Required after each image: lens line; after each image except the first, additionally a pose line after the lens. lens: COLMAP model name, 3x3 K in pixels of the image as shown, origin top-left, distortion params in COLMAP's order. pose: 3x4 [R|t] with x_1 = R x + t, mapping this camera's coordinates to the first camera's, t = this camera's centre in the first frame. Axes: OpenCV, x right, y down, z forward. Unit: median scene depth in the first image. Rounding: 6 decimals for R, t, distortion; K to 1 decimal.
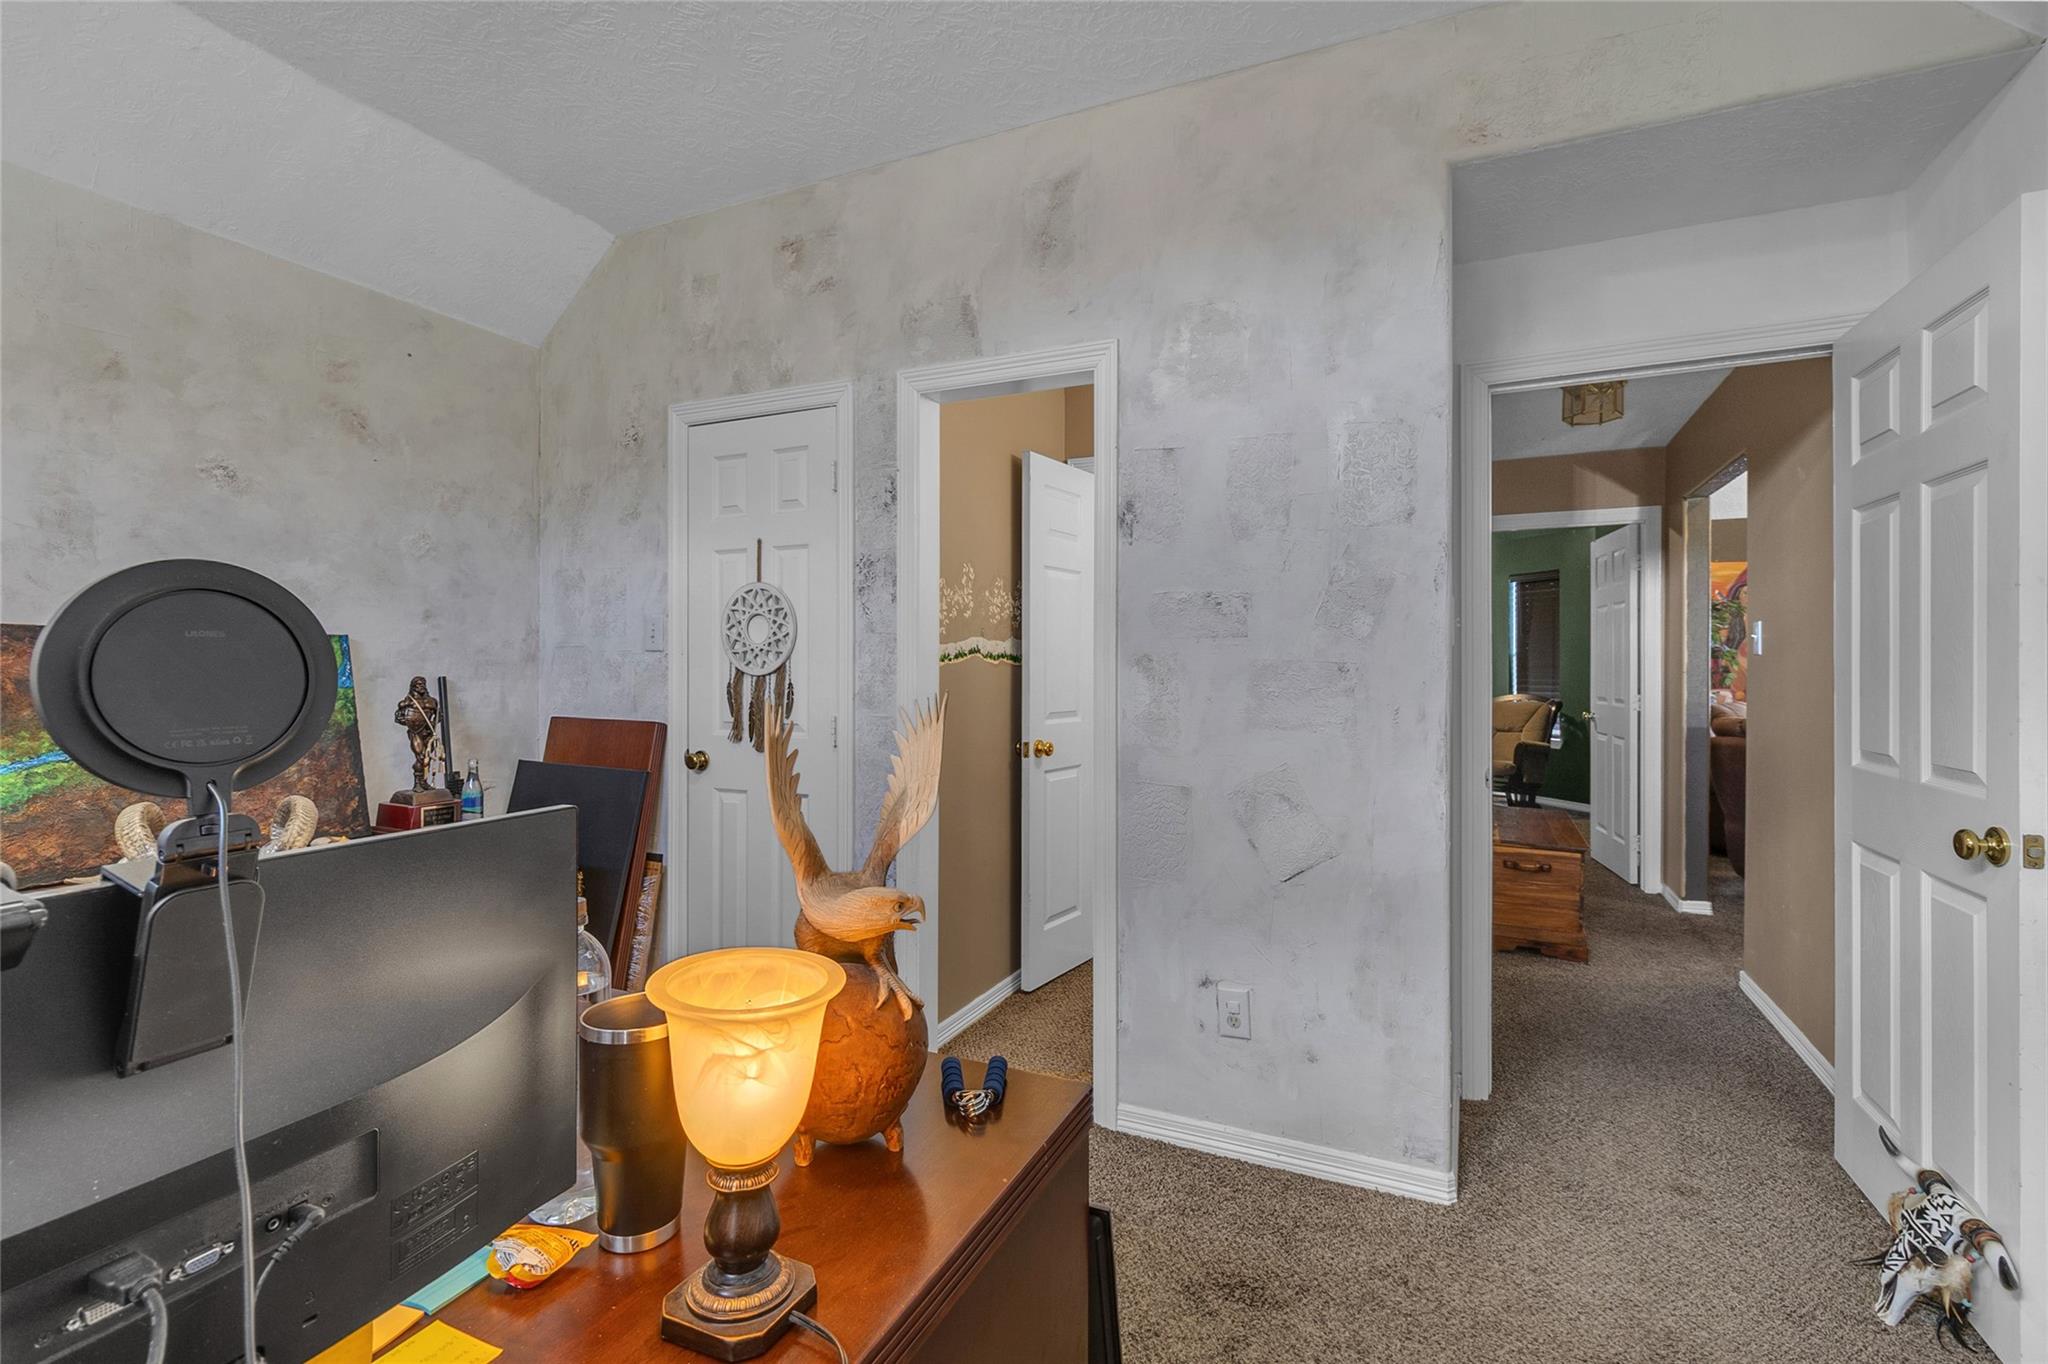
lens RADIAL K [[932.9, 0, 1022.8], [0, 932.9, 671.0], [0, 0, 1]] dist [0.000464, -0.000204]
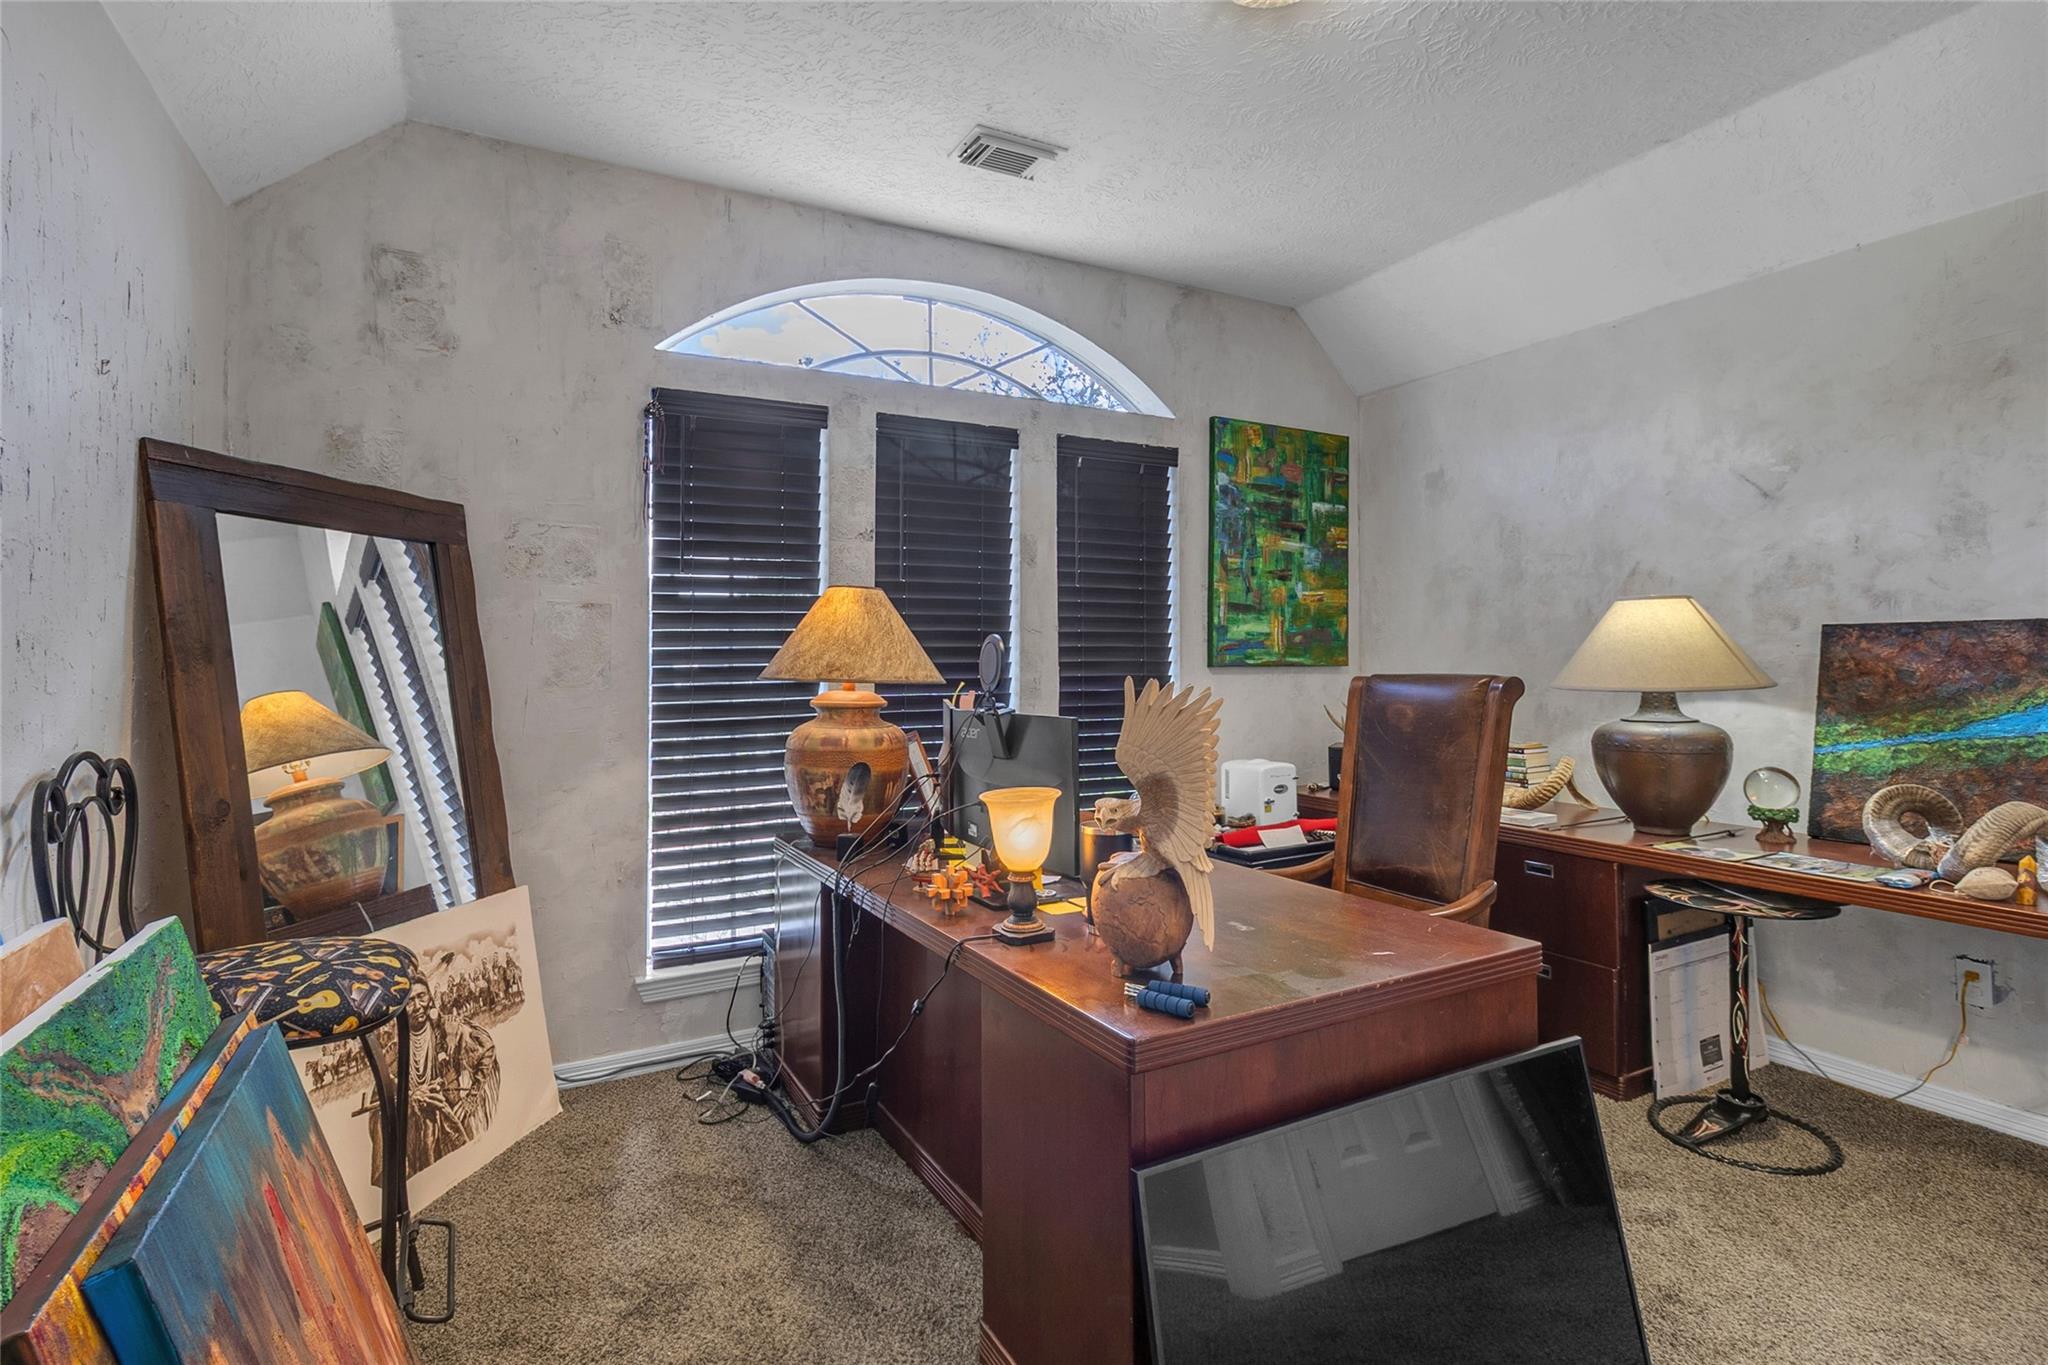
lens RADIAL K [[942.7, 0, 1024.3], [0, 942.7, 652.9], [0, 0, 1]] dist [0.001814, -0.000227]
pose [[-0.585638, -0.008527, -0.810528, 0.567378], [-0.000420, 0.999948, -0.010215, 0.001103], [0.810573, -0.005642, -0.585611, 0.849353]]
